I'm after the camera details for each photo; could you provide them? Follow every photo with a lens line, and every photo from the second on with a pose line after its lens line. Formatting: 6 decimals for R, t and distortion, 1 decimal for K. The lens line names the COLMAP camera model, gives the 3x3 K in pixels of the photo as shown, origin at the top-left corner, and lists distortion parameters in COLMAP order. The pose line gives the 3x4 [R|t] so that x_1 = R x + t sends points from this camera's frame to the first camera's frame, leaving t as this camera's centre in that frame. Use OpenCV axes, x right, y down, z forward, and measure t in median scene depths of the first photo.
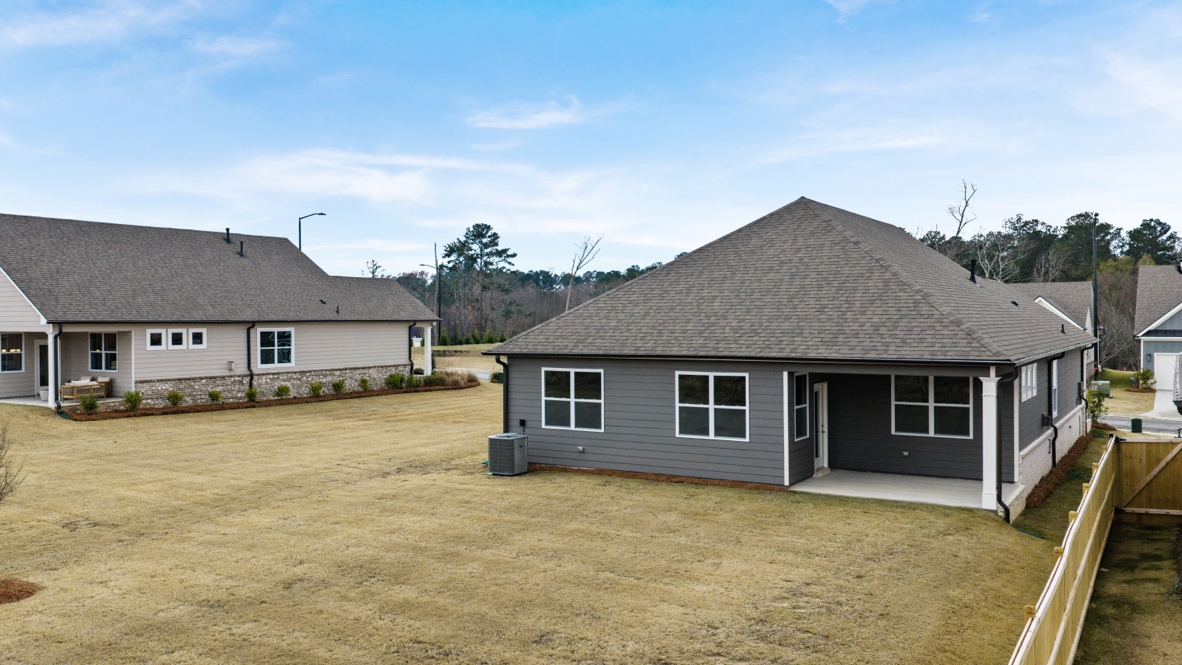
lens RADIAL K [[943.9, 0, 591.0], [0, 943.9, 332.5], [0, 0, 1]] dist [0.001433, -0.000011]
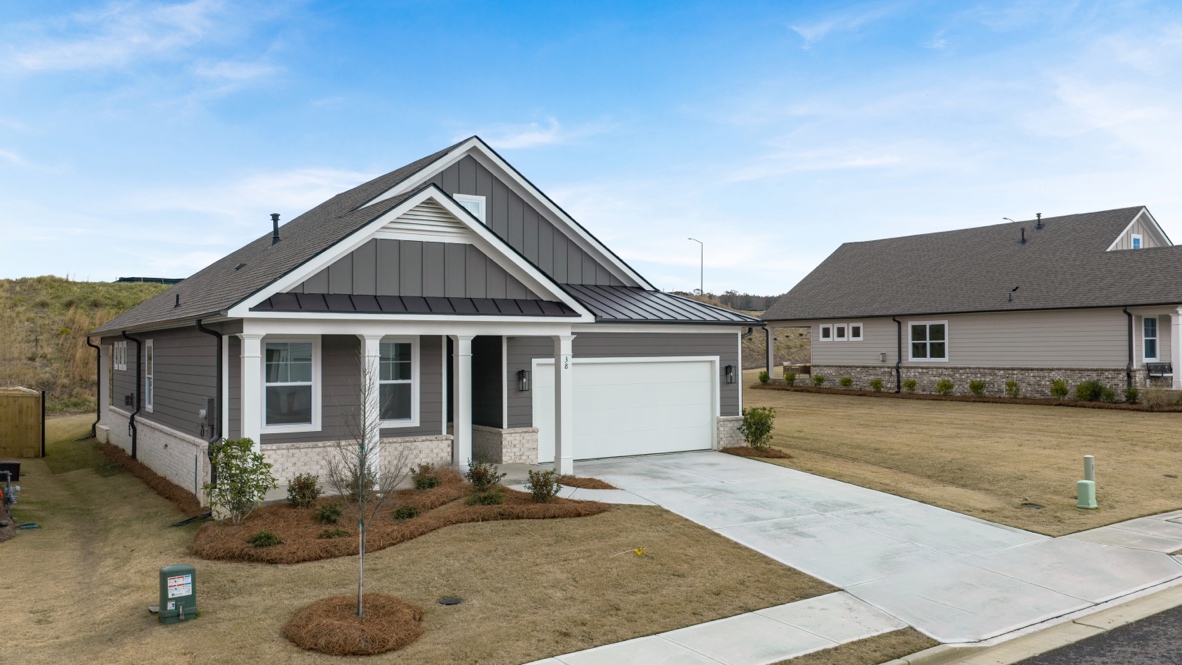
lens RADIAL K [[943.9, 0, 591.0], [0, 943.9, 332.5], [0, 0, 1]] dist [0.001433, -0.000011]
pose [[-0.398101, 0.001595, -0.917340, 0.721171], [0.005315, 0.999986, -0.000568, 0.005580], [0.917326, -0.005102, -0.398104, 1.091691]]
